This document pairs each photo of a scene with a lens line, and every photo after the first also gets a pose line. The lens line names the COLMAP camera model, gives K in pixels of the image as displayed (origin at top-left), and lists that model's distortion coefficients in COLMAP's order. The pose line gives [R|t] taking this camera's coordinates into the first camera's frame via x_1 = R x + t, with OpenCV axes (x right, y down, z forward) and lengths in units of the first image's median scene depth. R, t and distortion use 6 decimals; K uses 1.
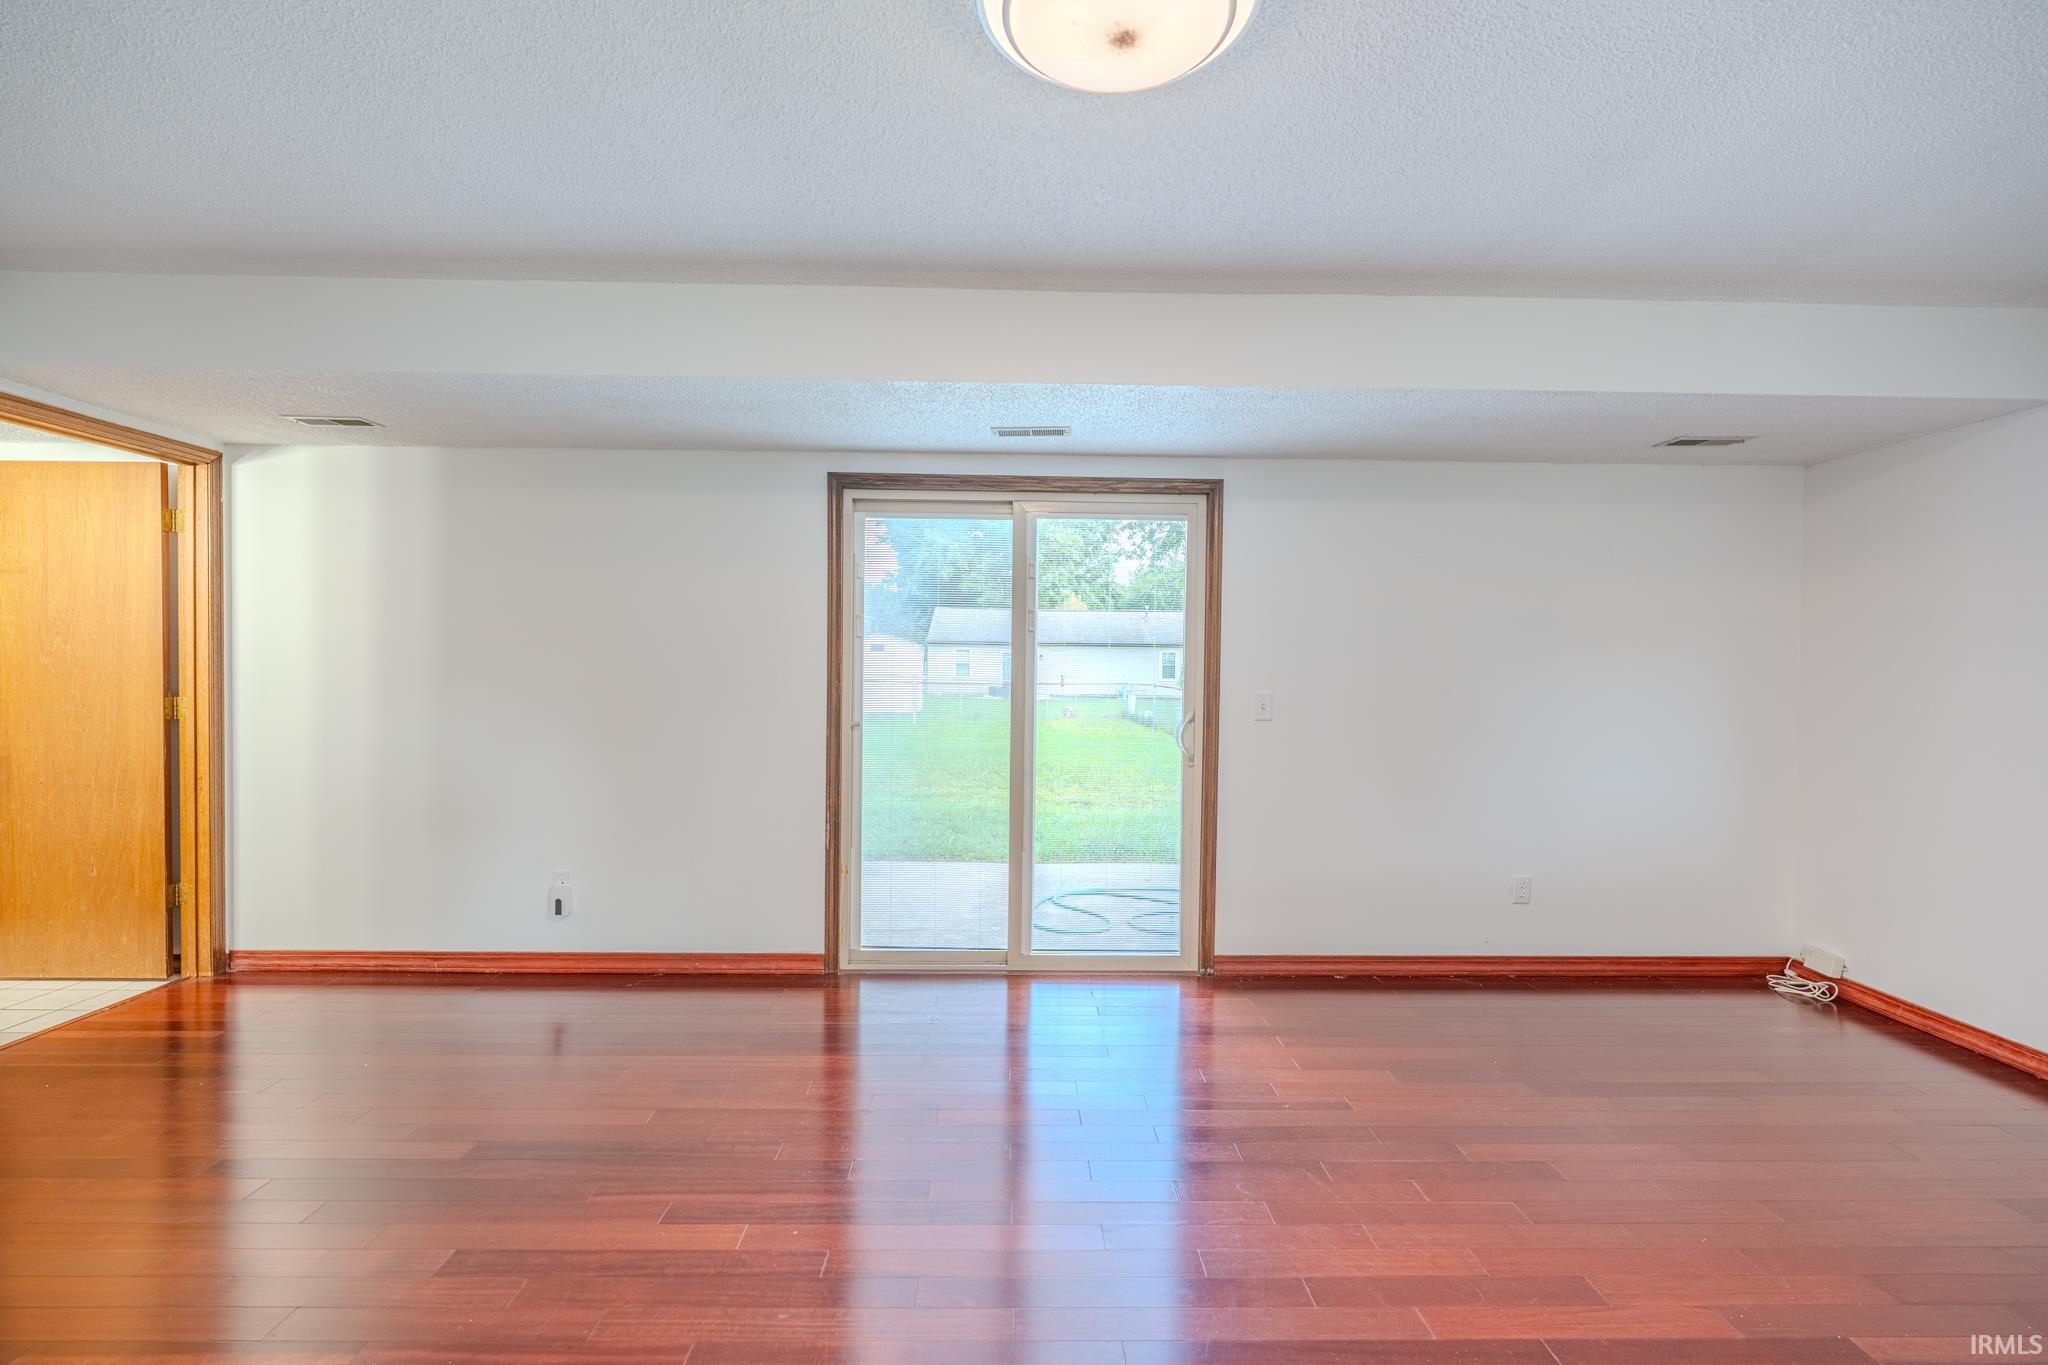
lens RADIAL K [[903.5, 0, 1024.0], [0, 903.5, 682.5], [0, 0, 1]] dist [-0.000985, -0.000292]
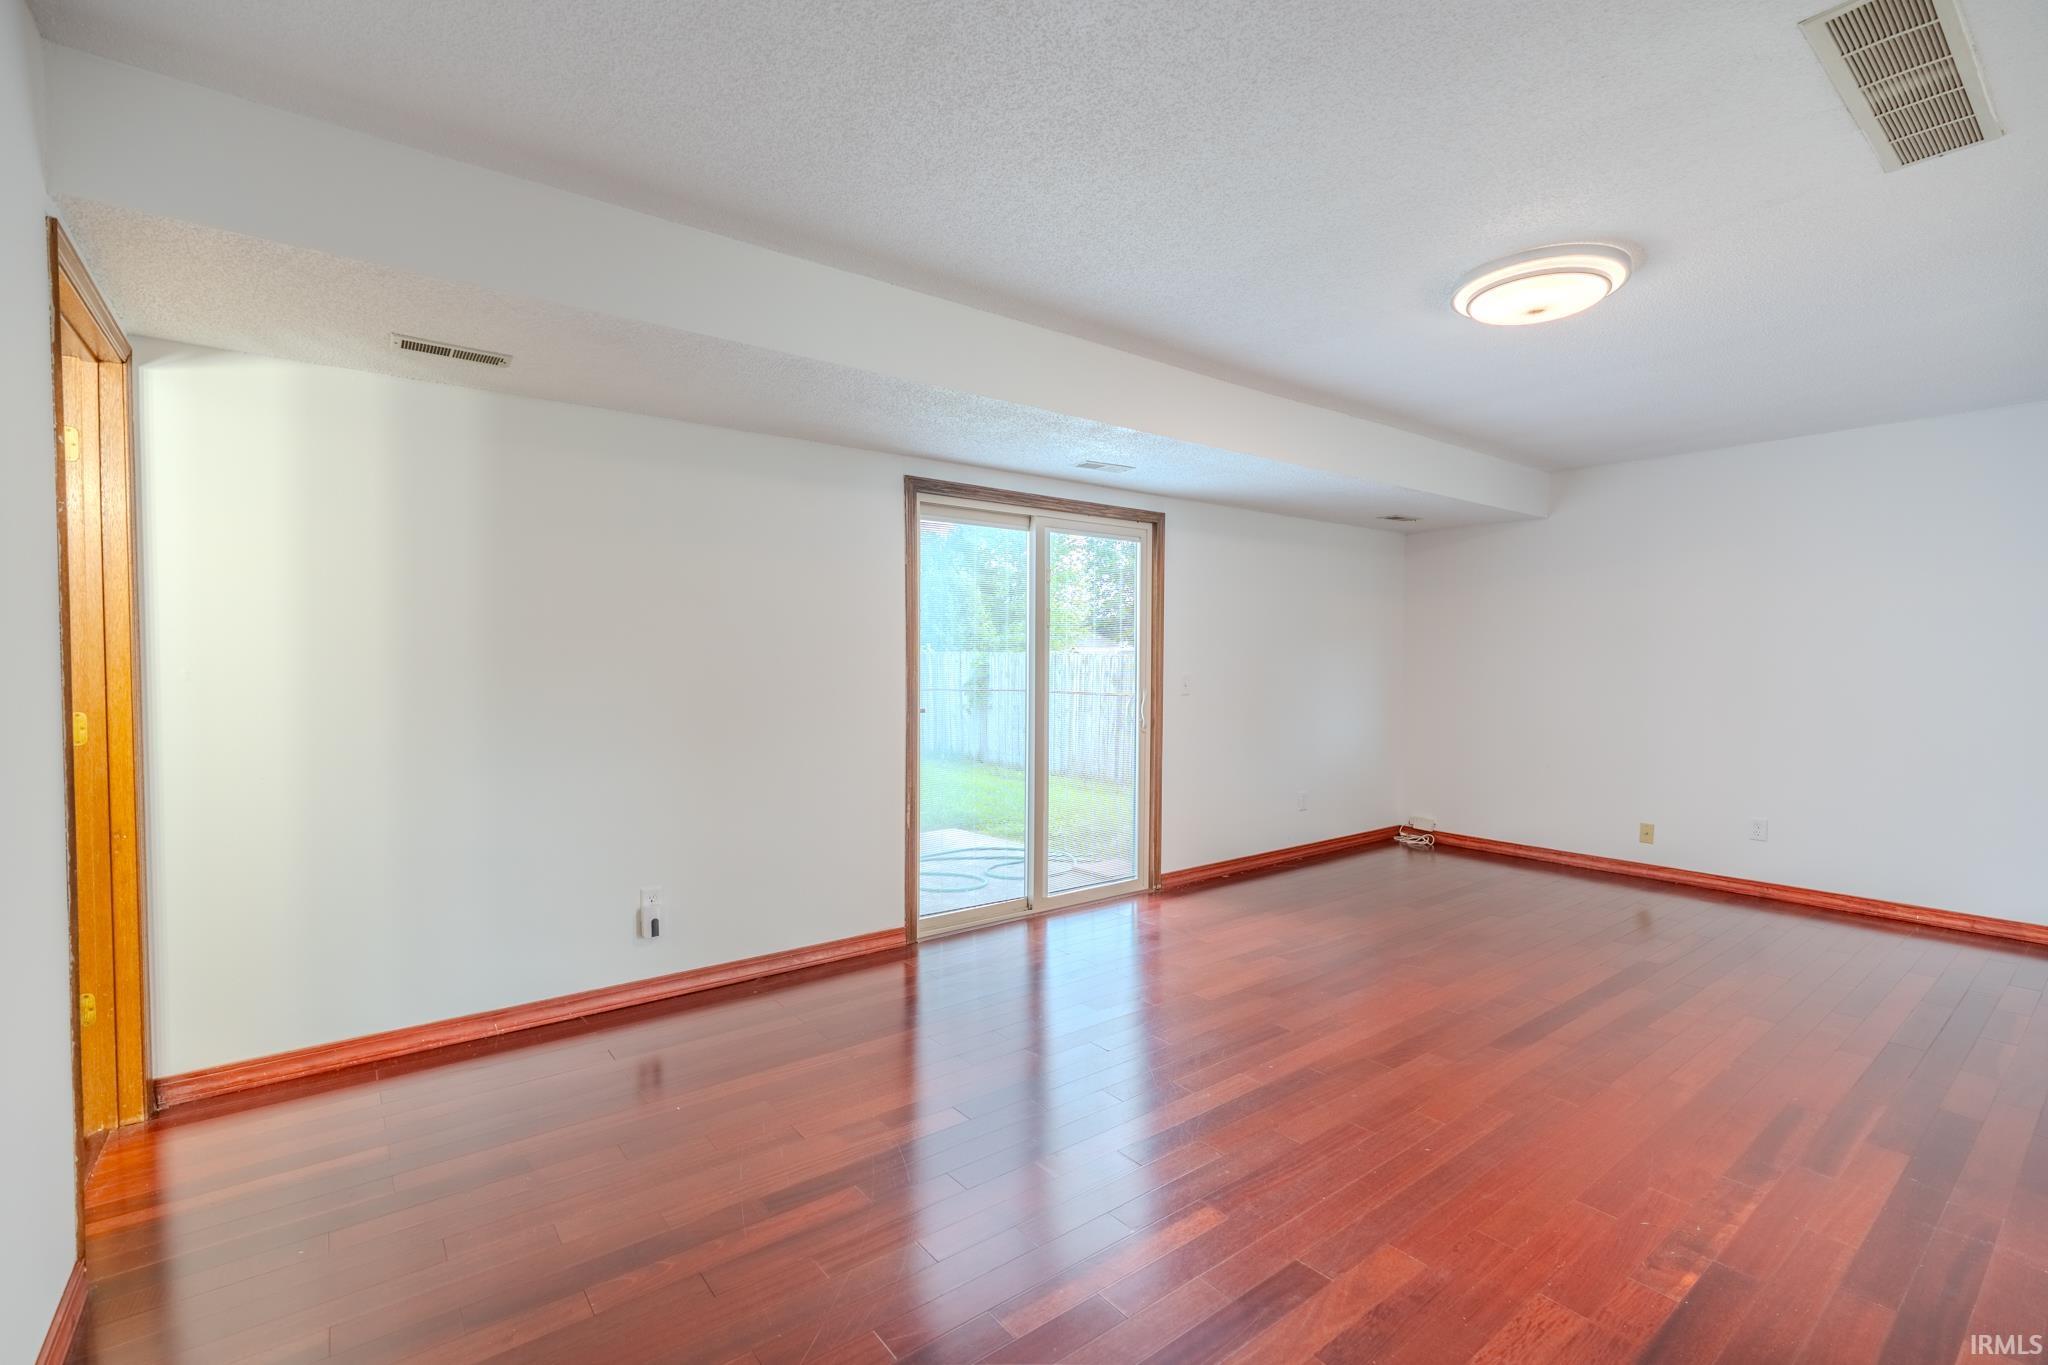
lens RADIAL K [[917.5, 0, 1024.0], [0, 917.5, 682.5], [0, 0, 1]] dist [0.000883, 0.000085]
pose [[0.800596, -0.024307, 0.598711, -0.750916], [0.015566, 0.999683, 0.019771, -0.007570], [-0.599002, -0.006509, 0.800721, 0.049741]]
